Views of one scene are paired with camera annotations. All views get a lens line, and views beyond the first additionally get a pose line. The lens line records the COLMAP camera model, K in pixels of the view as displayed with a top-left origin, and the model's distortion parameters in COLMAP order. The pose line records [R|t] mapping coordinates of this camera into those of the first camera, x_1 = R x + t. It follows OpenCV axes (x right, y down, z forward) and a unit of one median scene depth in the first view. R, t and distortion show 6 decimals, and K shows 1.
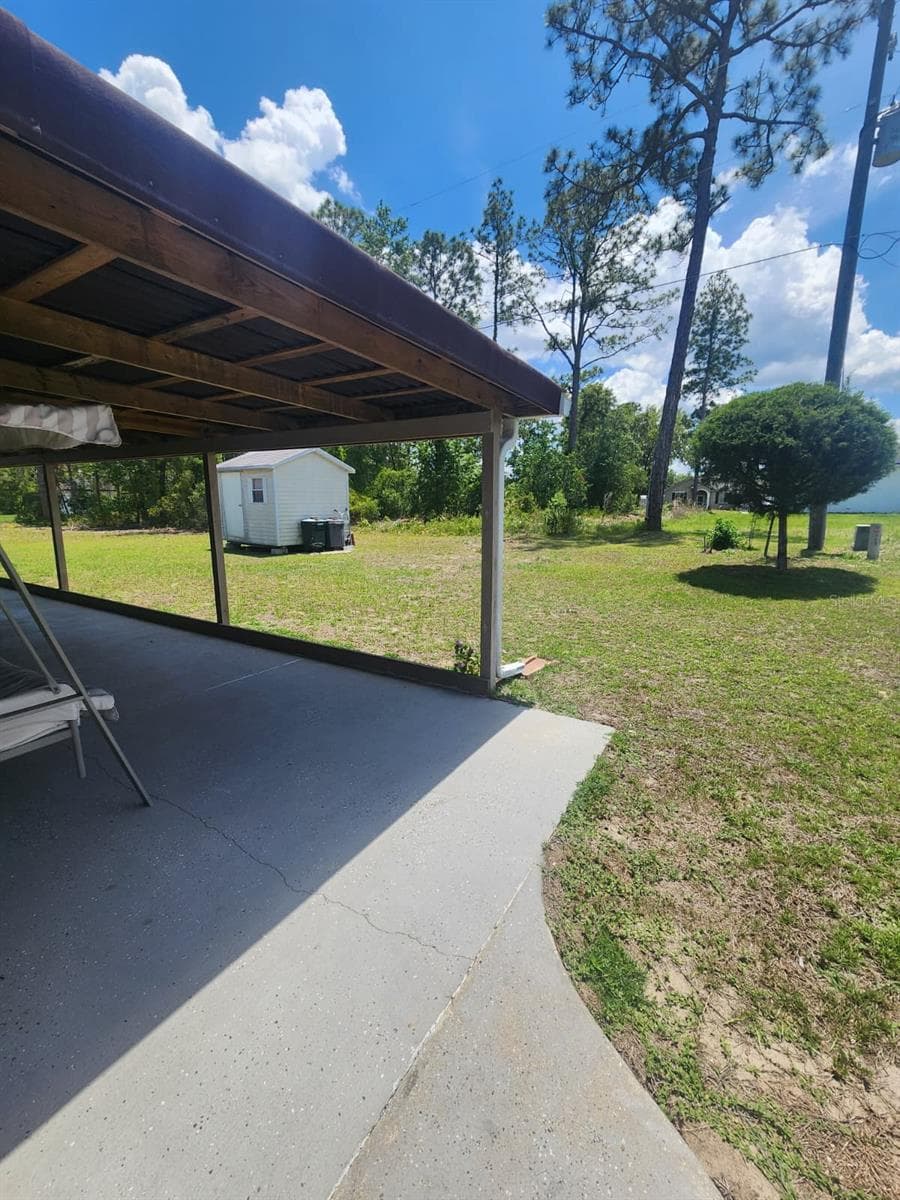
lens RADIAL K [[503.4, 0, 450.0], [0, 503.4, 600.0], [0, 0, 1]] dist [-0.000771, 0.000289]
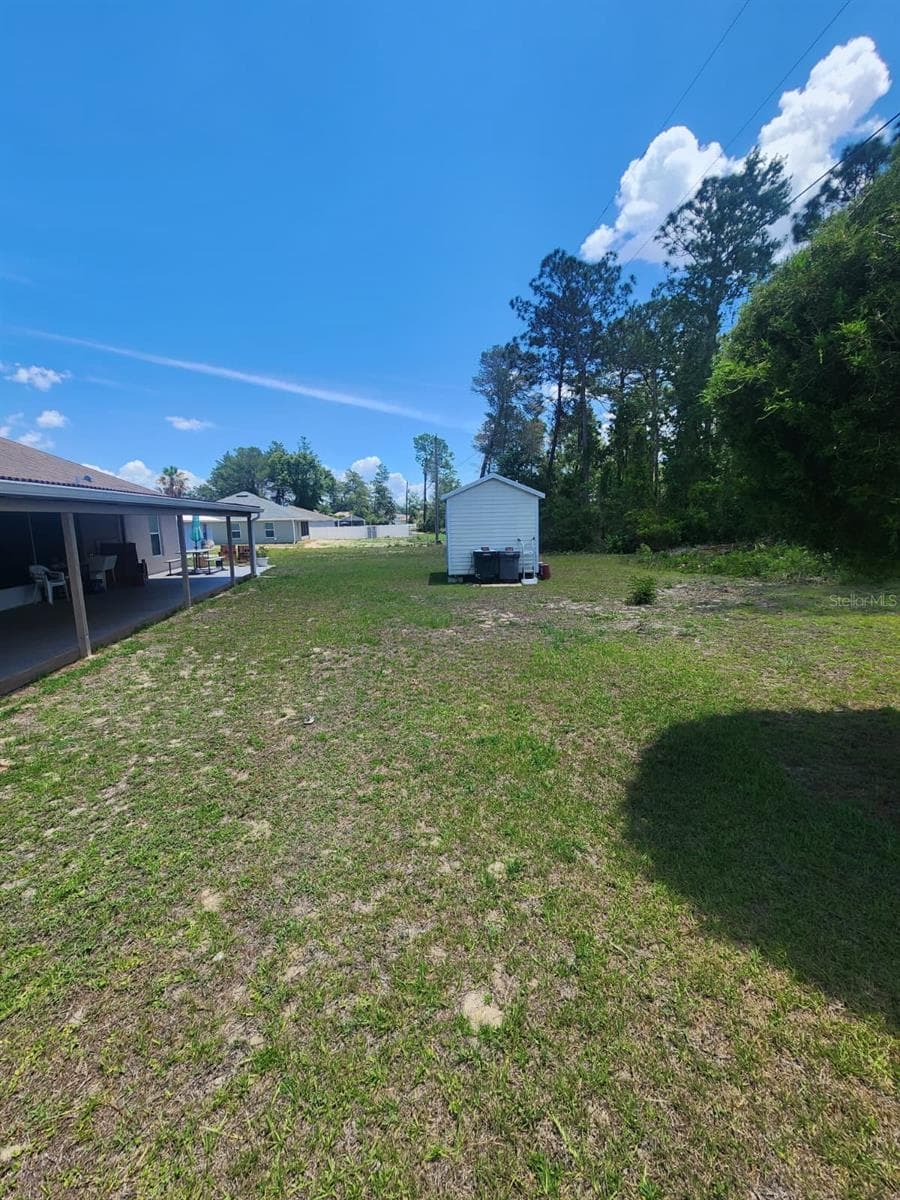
lens RADIAL K [[489.6, 0, 458.3], [0, 489.6, 598.0], [0, 0, 1]] dist [-0.001773, -0.000131]
pose [[0.649670, 0.089127, -0.754973, 0.305702], [-0.113296, 0.993364, 0.019777, -0.060942], [0.751726, 0.072687, 0.655457, 0.265980]]
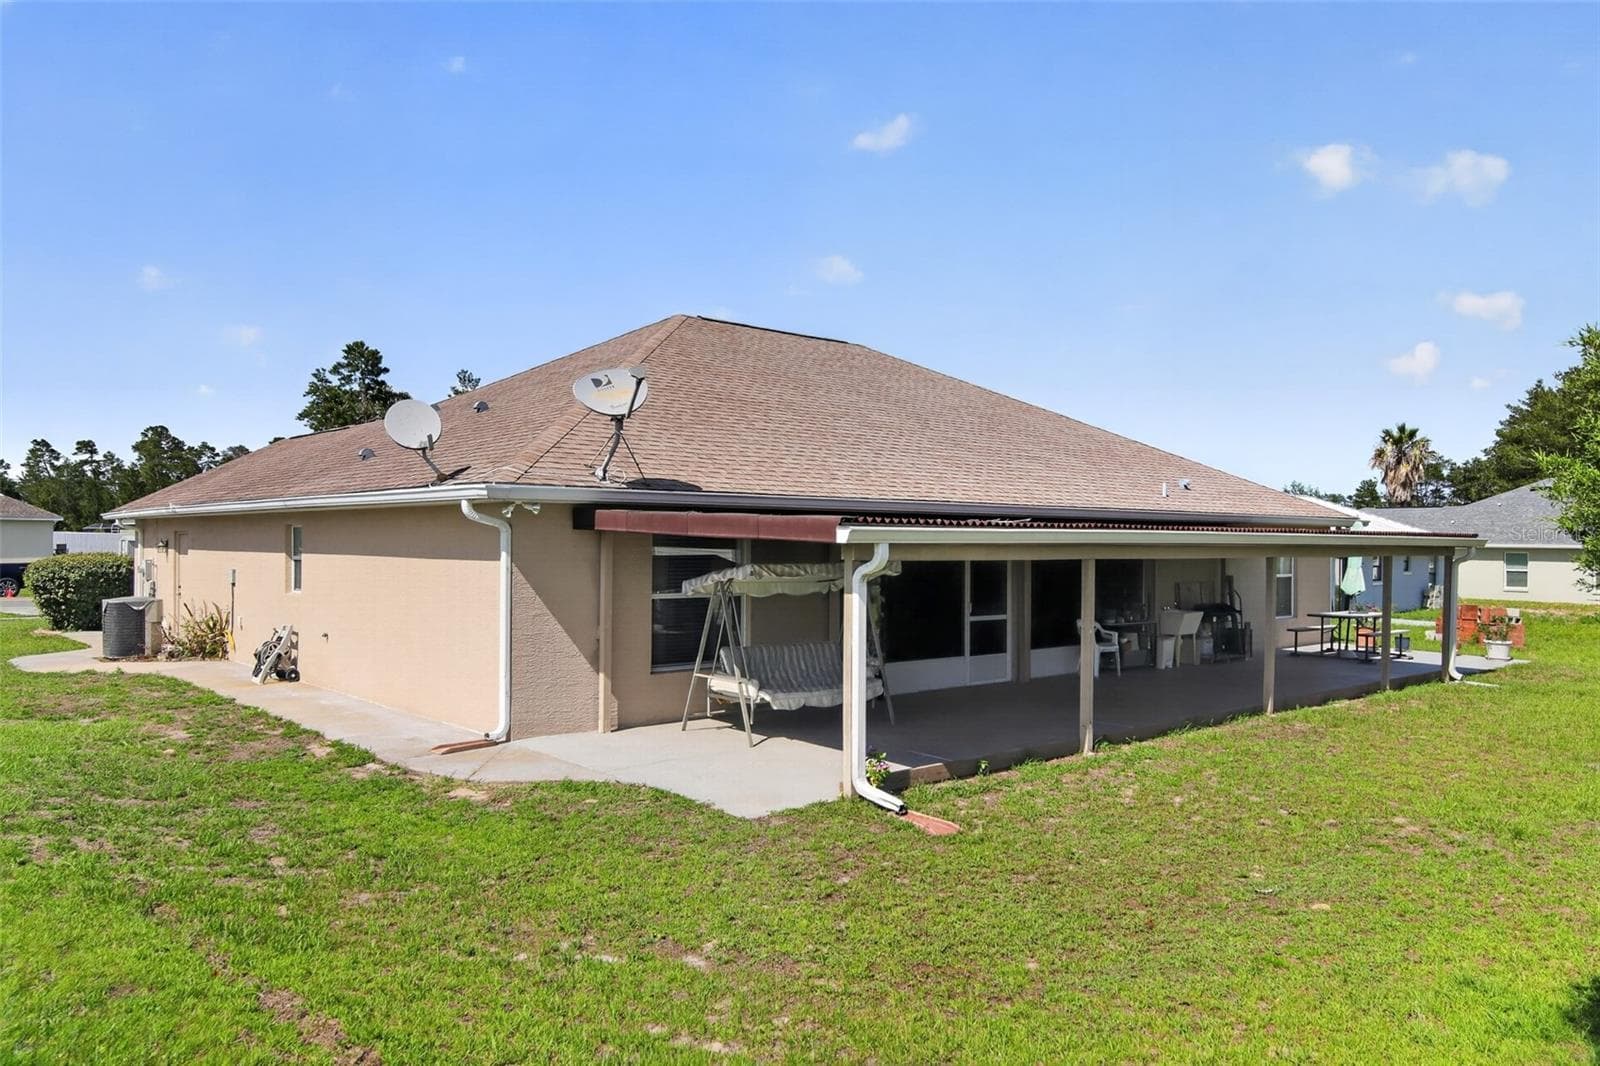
lens RADIAL K [[1147.4, 0, 801.0], [0, 1147.4, 555.9], [0, 0, 1]] dist [-0.006195, -0.001944]
pose [[-0.306297, -0.005985, -0.951917, 0.500128], [-0.197816, 0.978551, 0.057498, -0.089404], [0.931156, 0.205916, -0.300911, 0.321208]]
